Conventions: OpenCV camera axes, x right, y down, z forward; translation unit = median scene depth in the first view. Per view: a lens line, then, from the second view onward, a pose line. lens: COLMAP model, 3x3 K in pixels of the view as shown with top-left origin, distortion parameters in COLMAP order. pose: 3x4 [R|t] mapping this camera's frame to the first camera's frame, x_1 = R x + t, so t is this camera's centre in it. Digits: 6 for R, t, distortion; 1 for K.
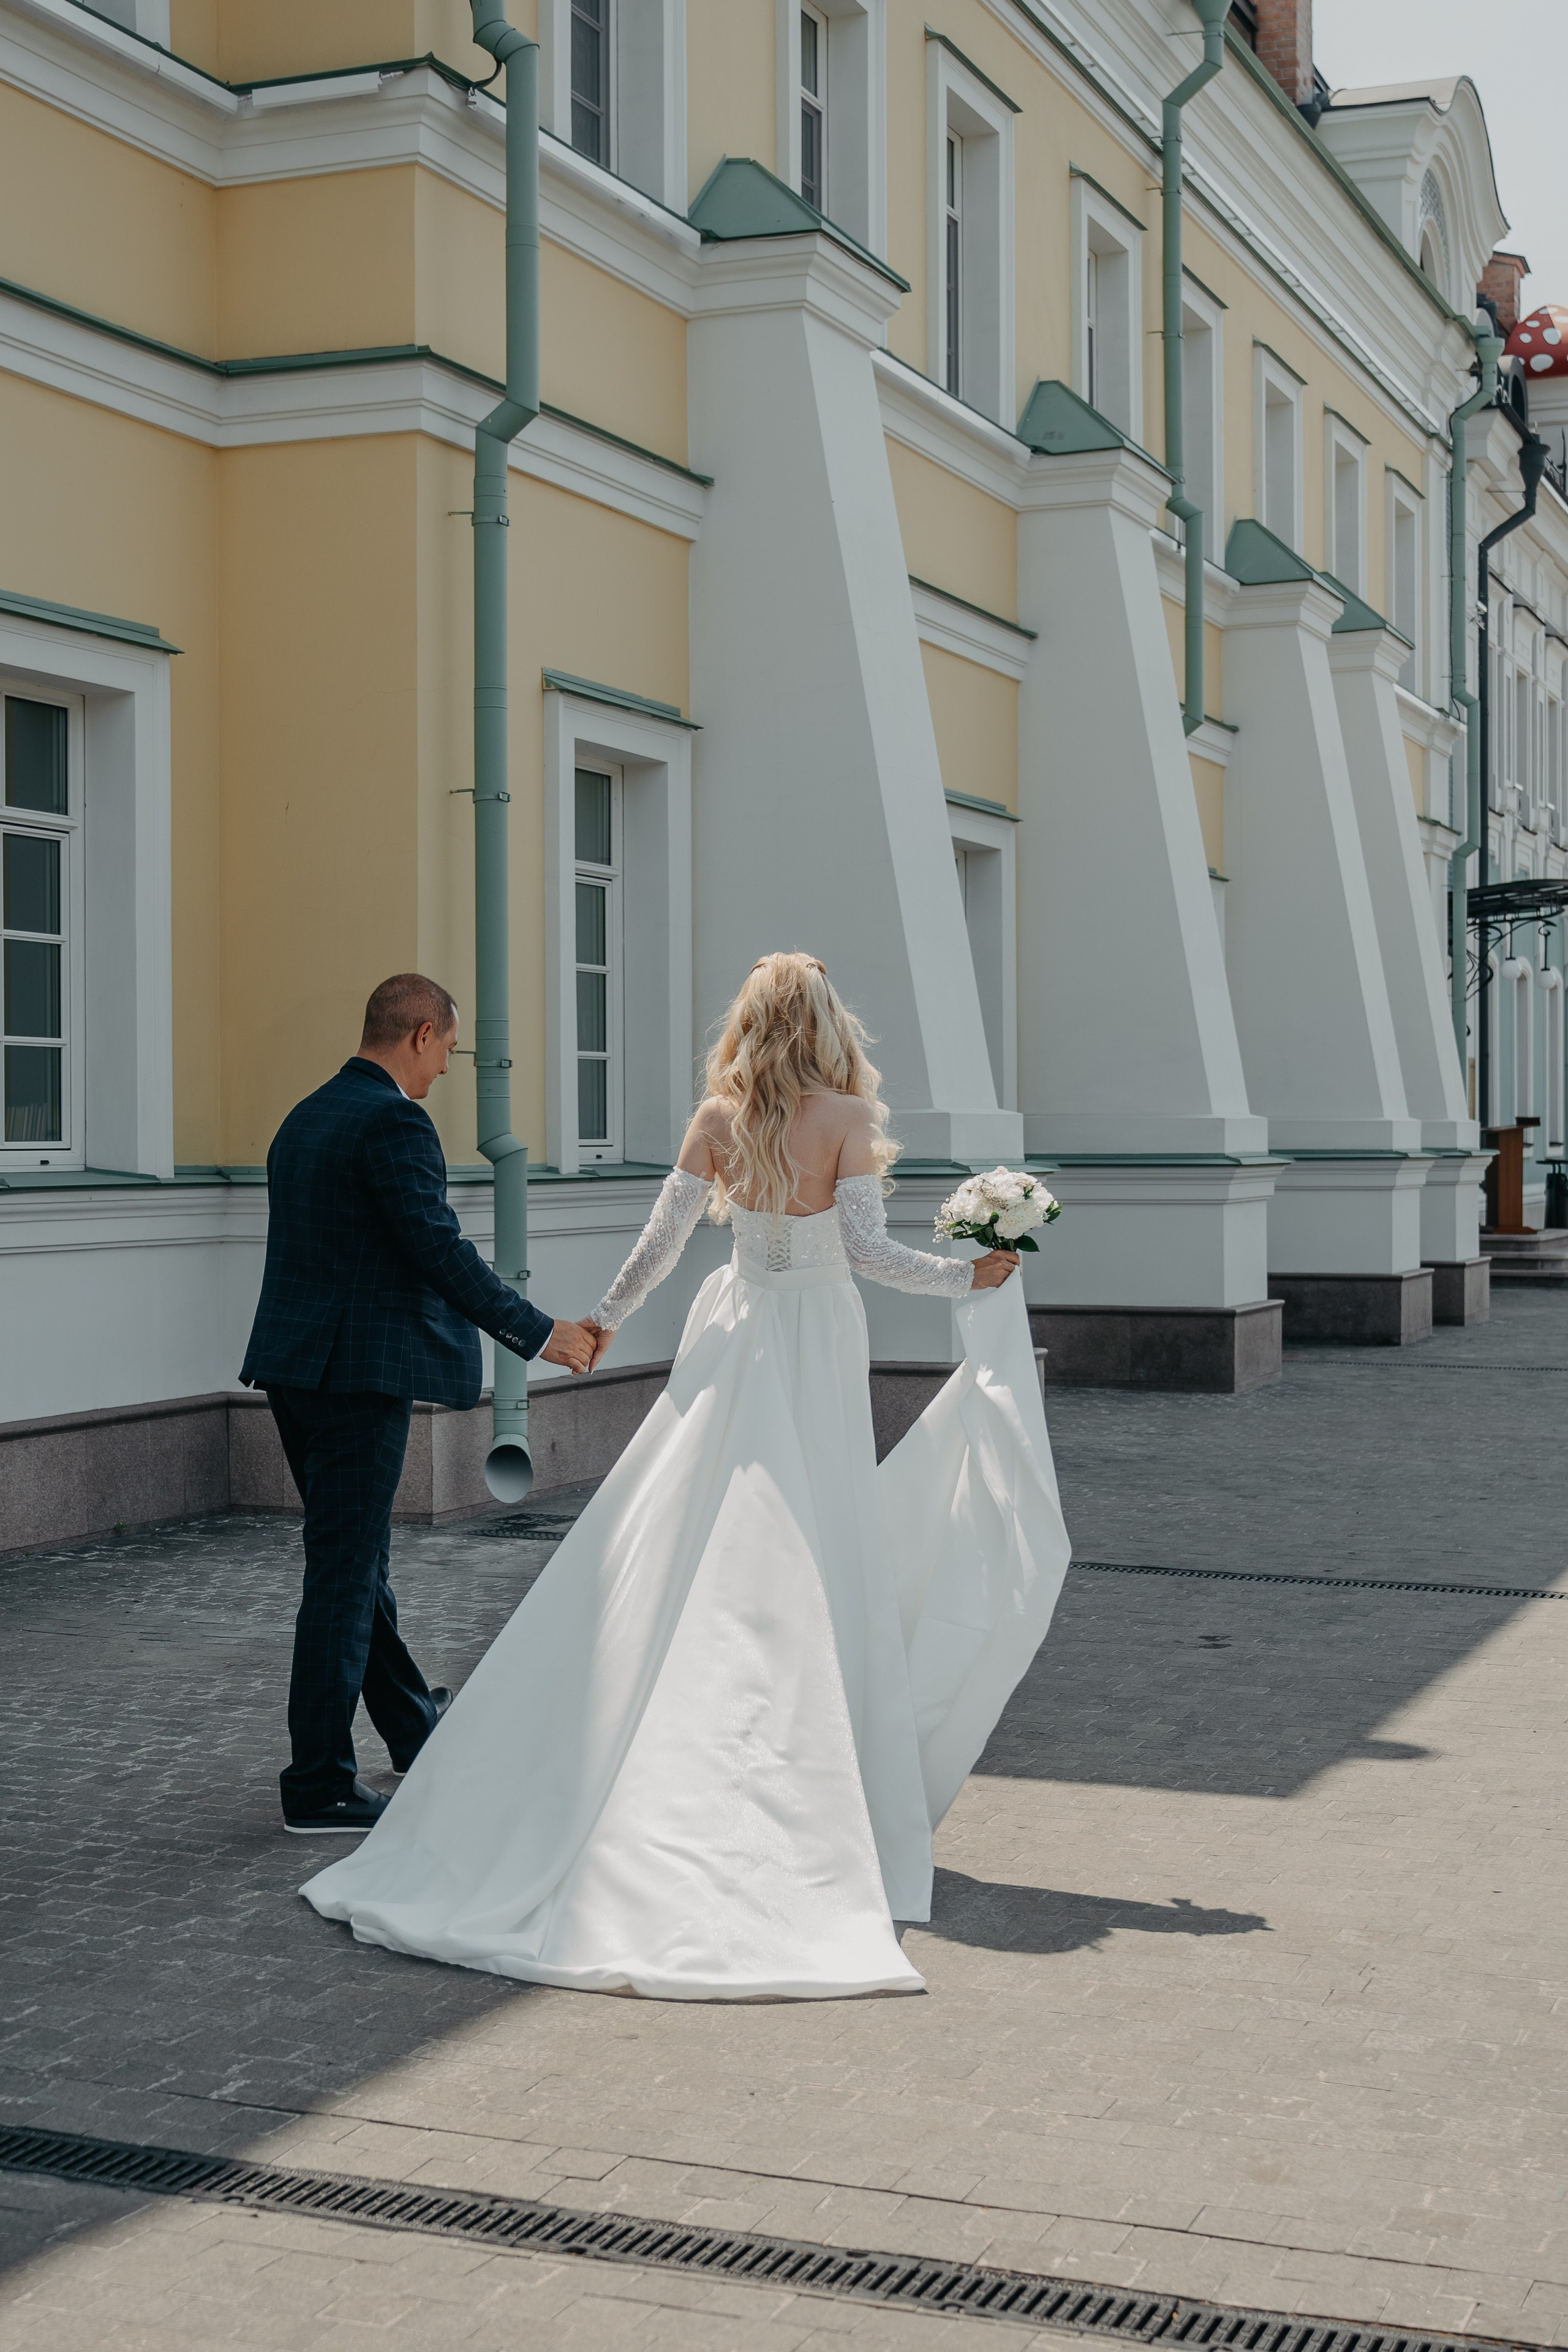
lens RADIAL K [[3257.5, 0, 778.0], [0, 3257.5, 1237.8], [0, 0, 1]] dist [-0.012606, 0.020030]
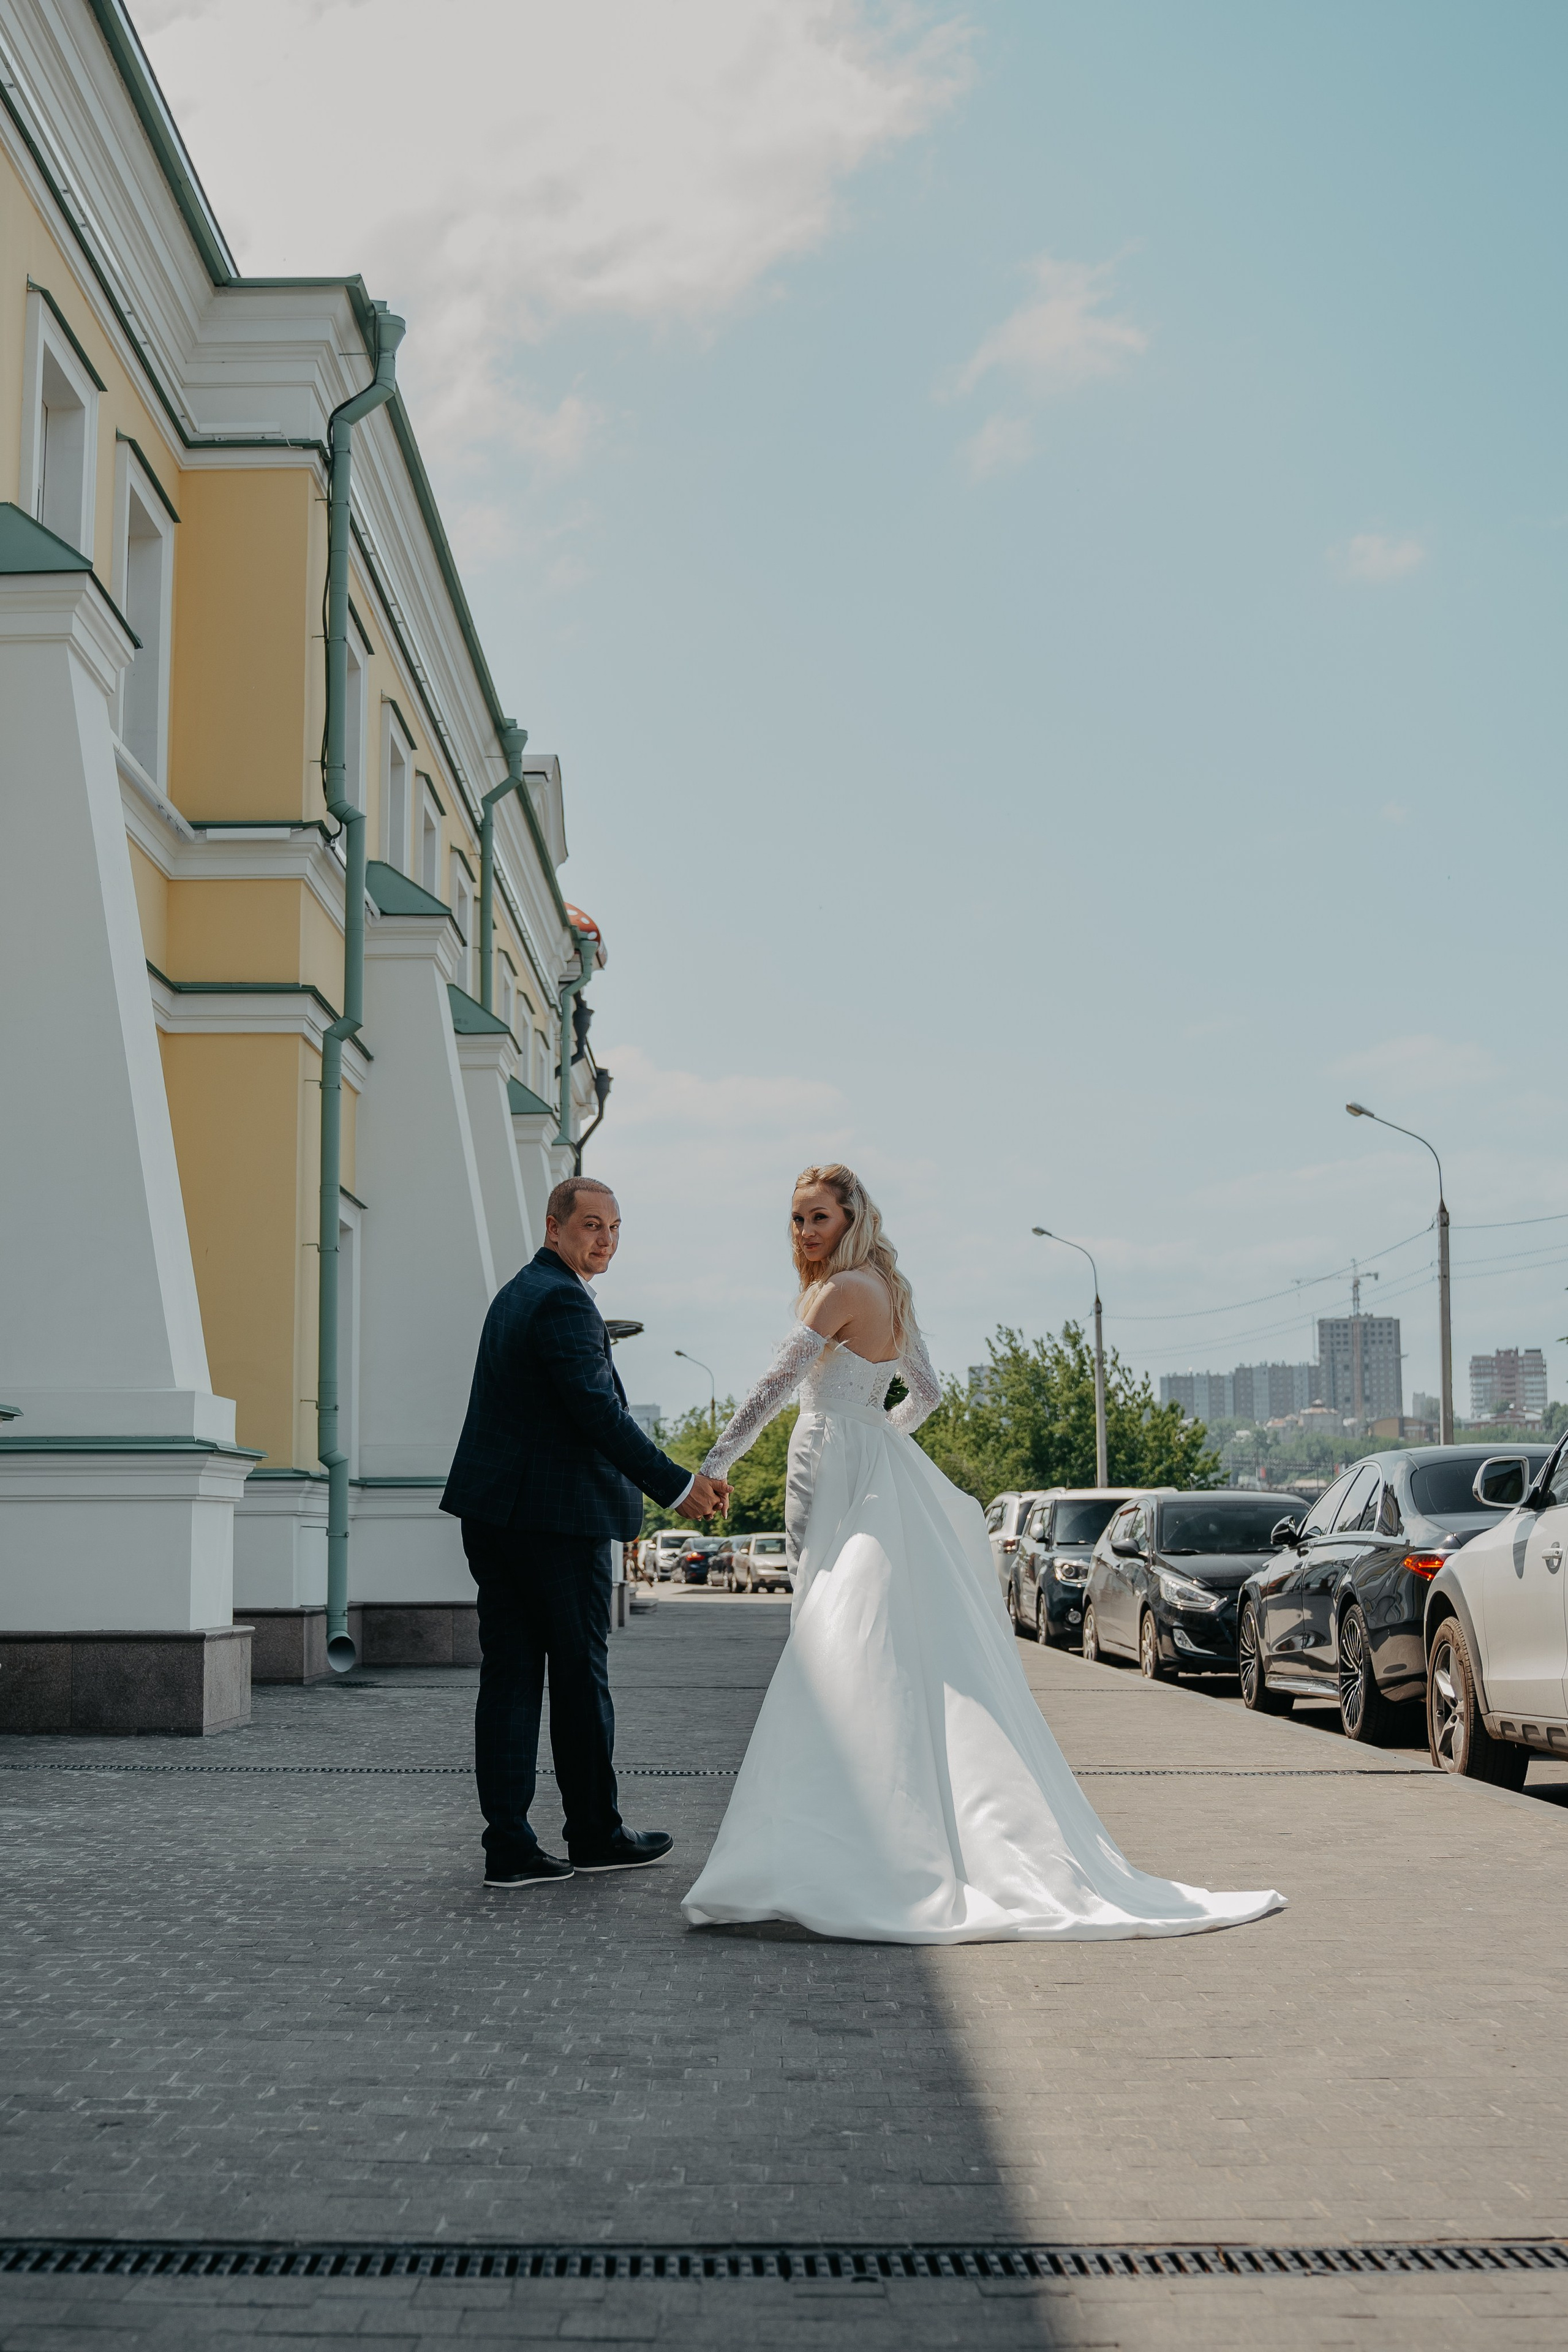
lens RADIAL K [[2878.4, 0, 759.6], [0, 2878.4, 1159.8], [0, 0, 1]] dist [-0.093688, 0.040438]
pose [[0.929639, 0.056983, 0.364038, -0.226129], [0.002778, 0.986858, -0.161566, 0.031349], [-0.368460, 0.151209, 0.917264, -0.237475]]
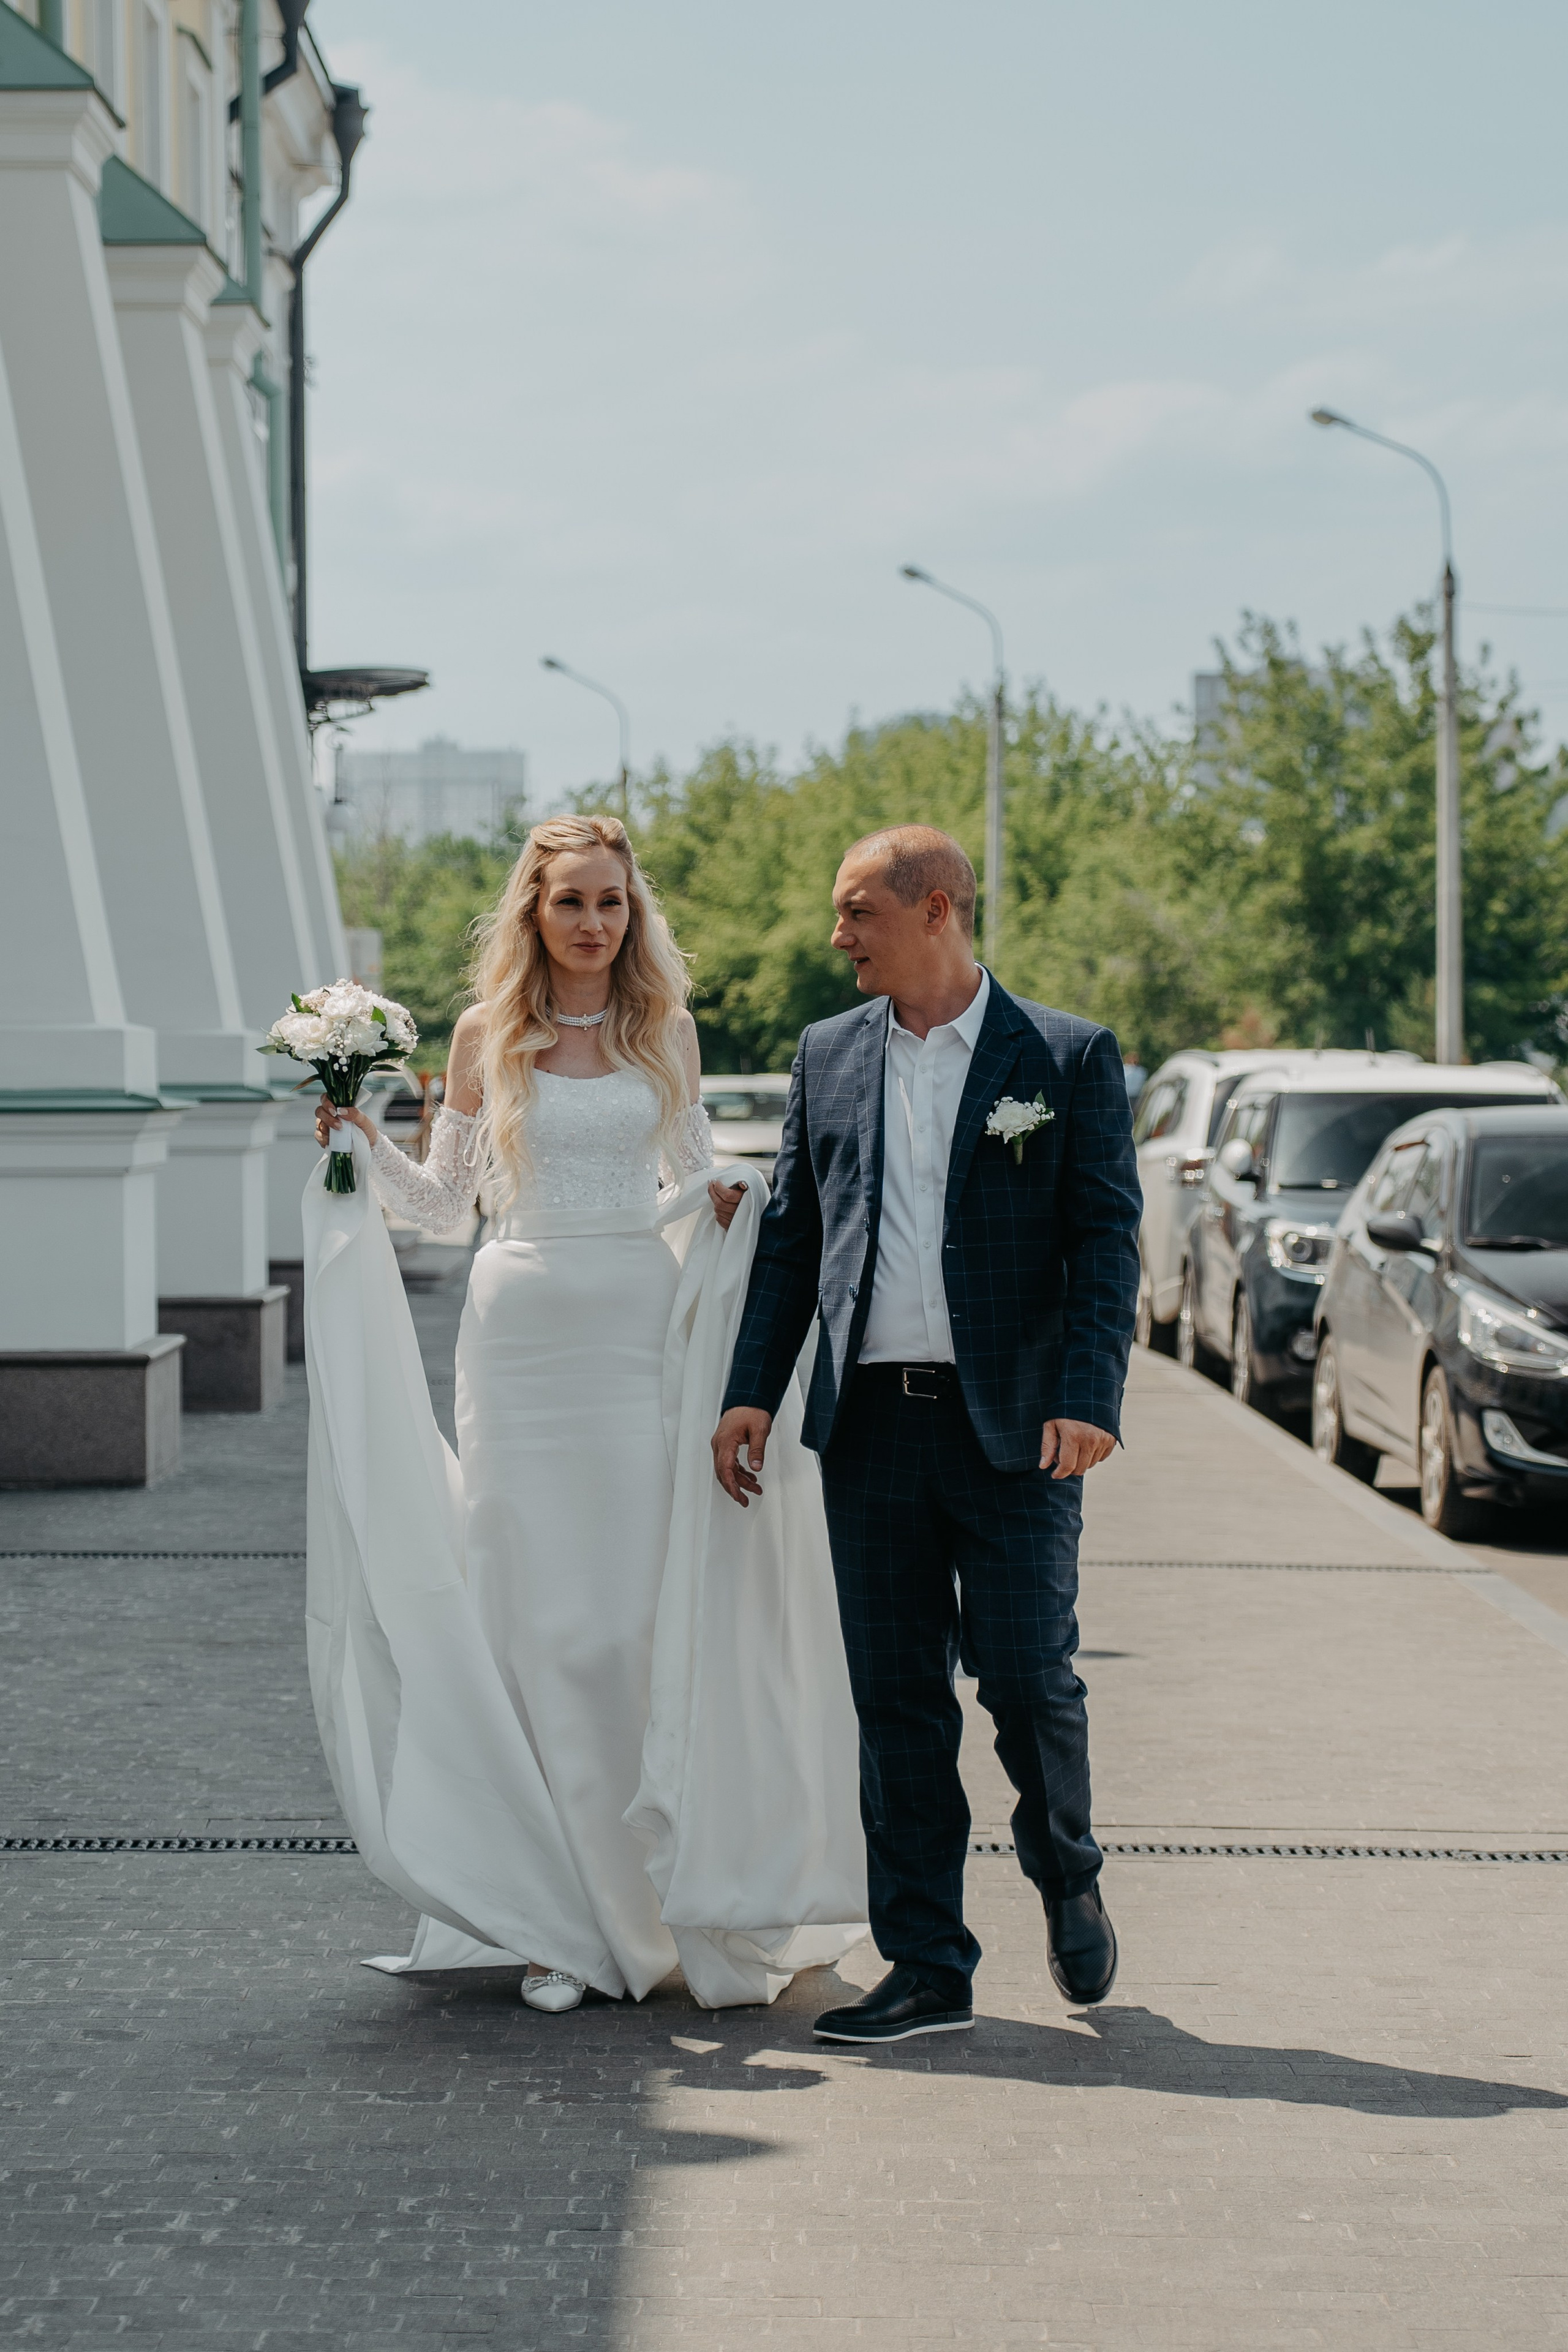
lens RADIAL K [[6210.0, 0, 793.8], [0, 6210.0, 1174.0], [0, 0, 1]] dist [0.367891, -0.224640]
pose [[0.926343, 0.004945, 0.376650, -0.218066], [-0.001424, 0.999953, -0.009626, 0.005363], [-0.376679, 0.008380, 0.926306, -0.265924]]
